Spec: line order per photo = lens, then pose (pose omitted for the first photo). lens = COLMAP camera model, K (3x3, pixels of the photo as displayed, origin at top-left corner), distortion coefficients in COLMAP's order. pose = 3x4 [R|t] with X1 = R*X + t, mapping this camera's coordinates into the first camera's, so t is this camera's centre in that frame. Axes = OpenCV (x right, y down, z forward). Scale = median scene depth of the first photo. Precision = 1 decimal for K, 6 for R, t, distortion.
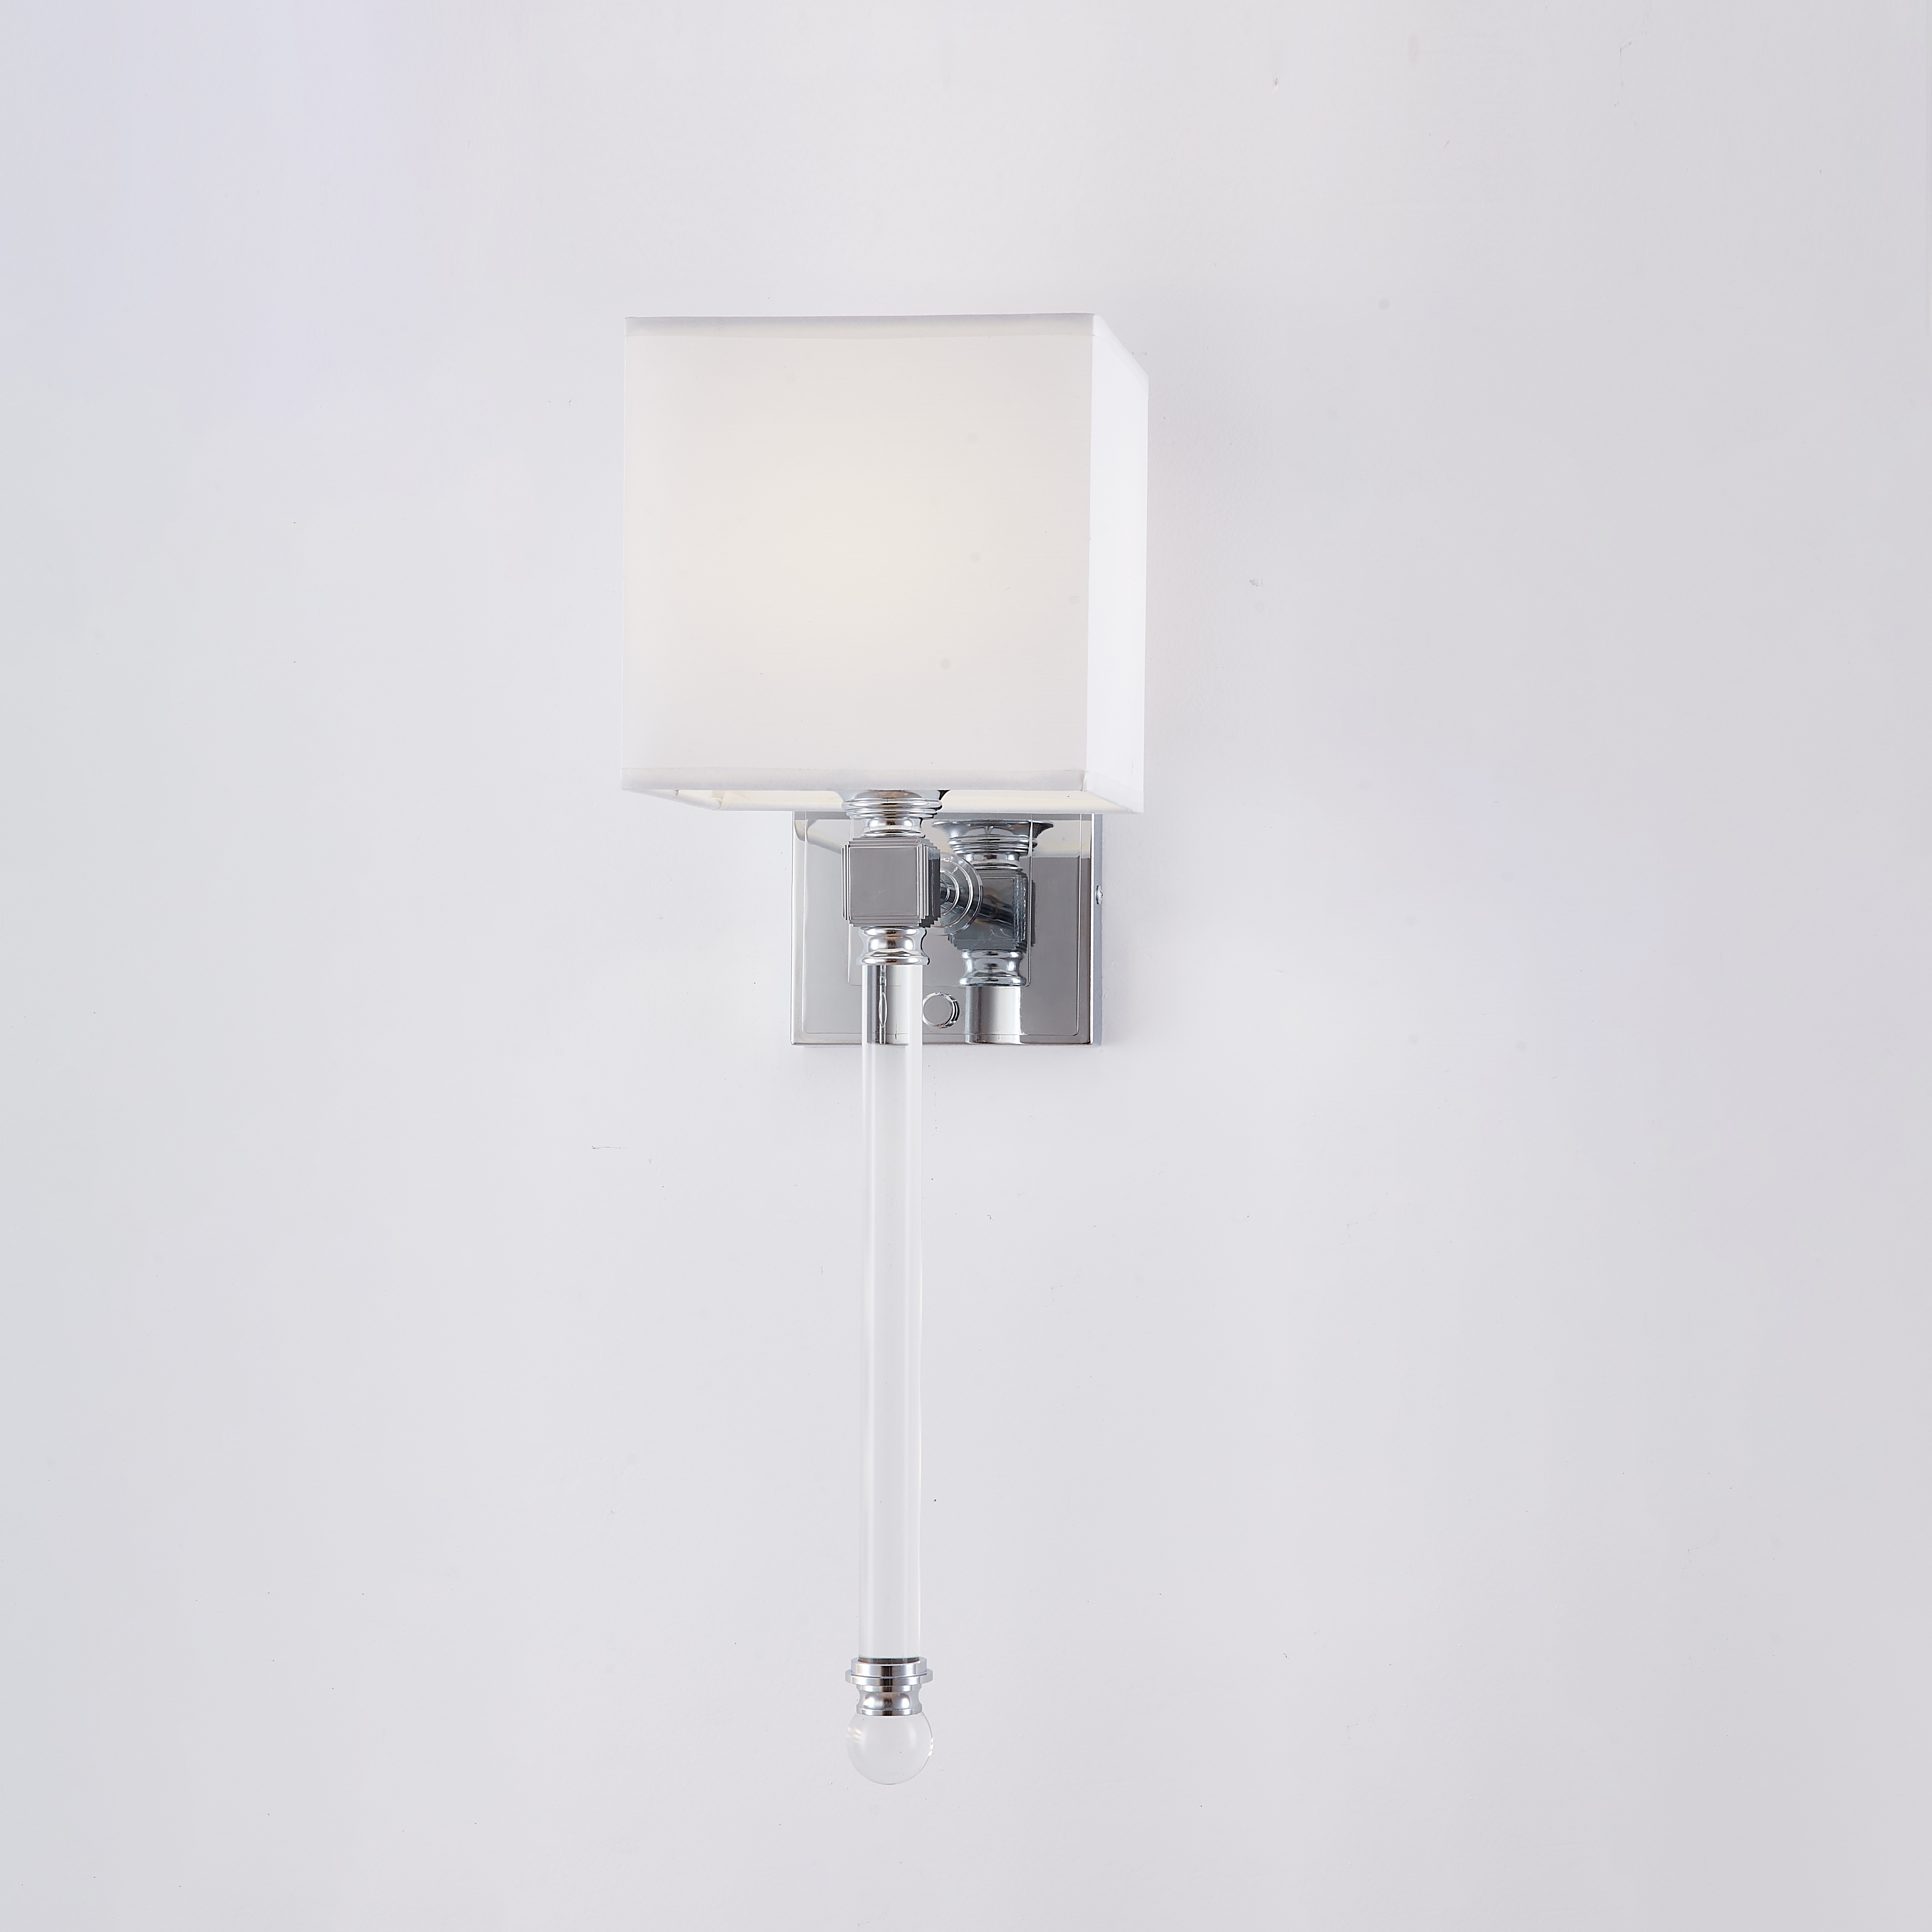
lens RADIAL K [[5654.4, 0, 966.0], [0, 5654.4, 966.0], [0, 0, 1]] dist [0.102449, 0.075291]
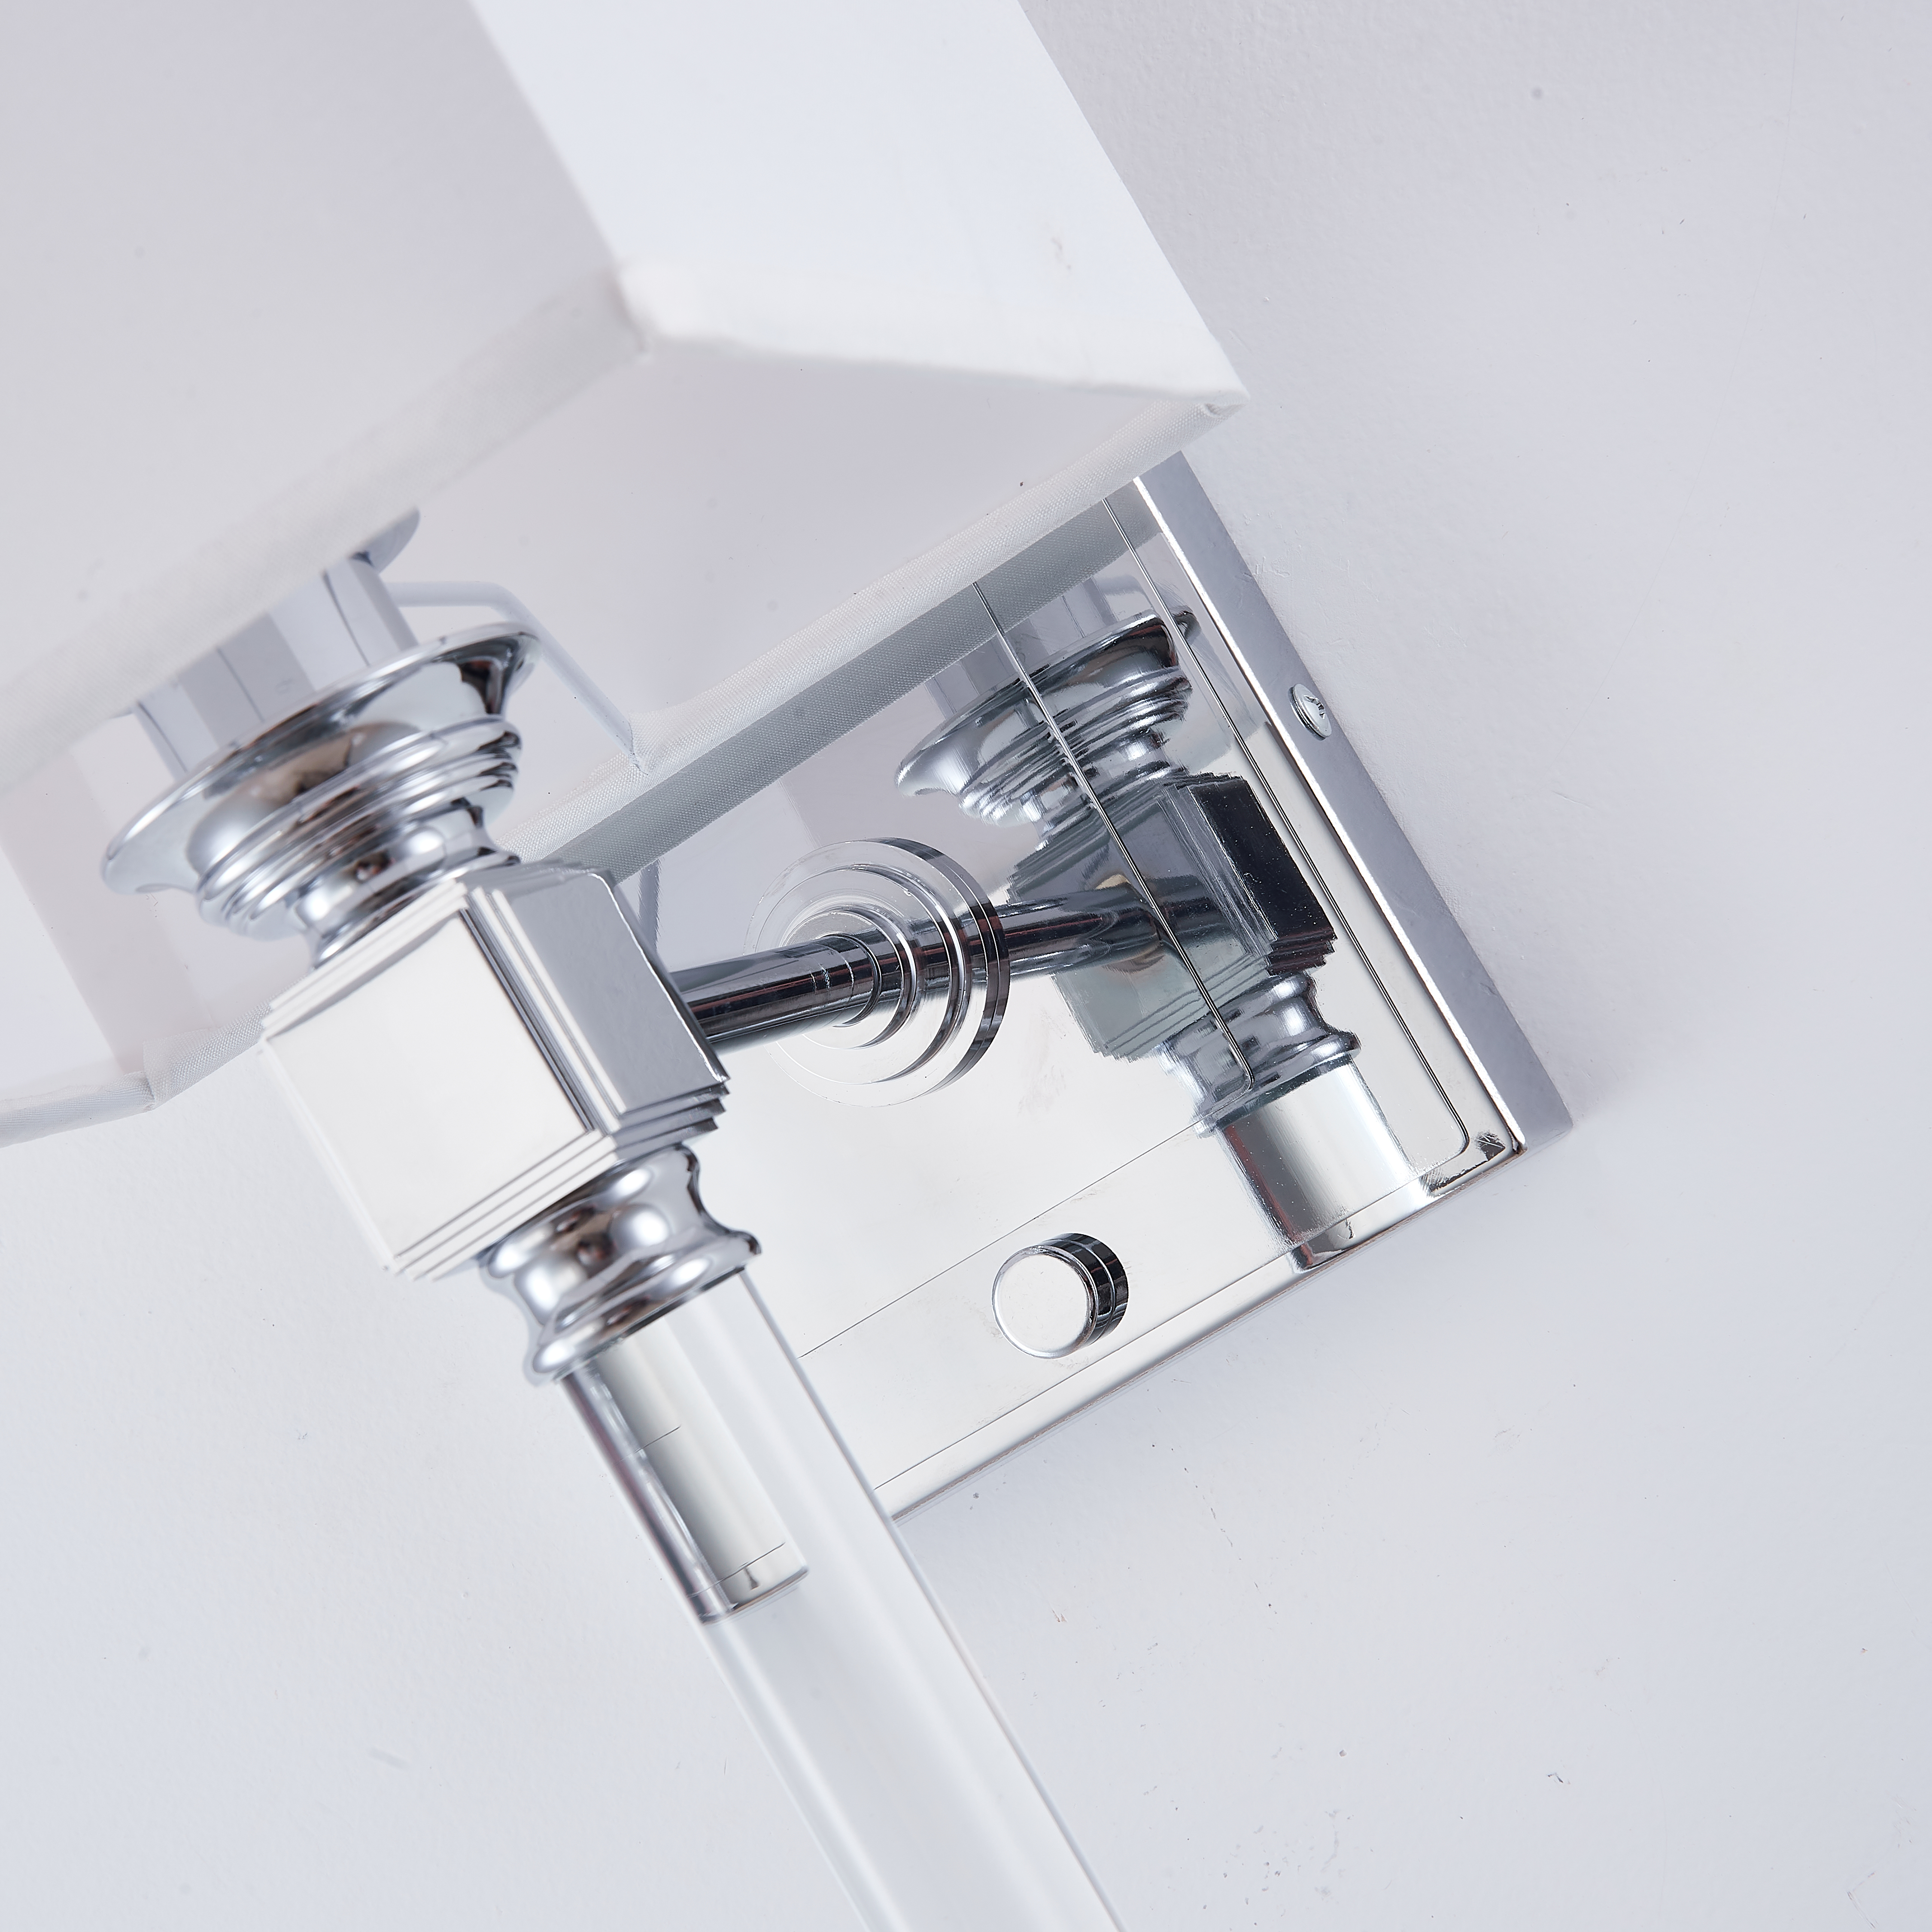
lens RADIAL K [[6801.0, 0, 966.0], [0, 6801.0, 966.0], [0, 0, 1]] dist [3.325551, 0.133238]
pose [[0.851747, -0.510131, -0.119553, 0.048770], [0.507431, 0.859976, -0.054351, 0.011097], [0.130539, -0.014372, 0.991339, 0.671611]]
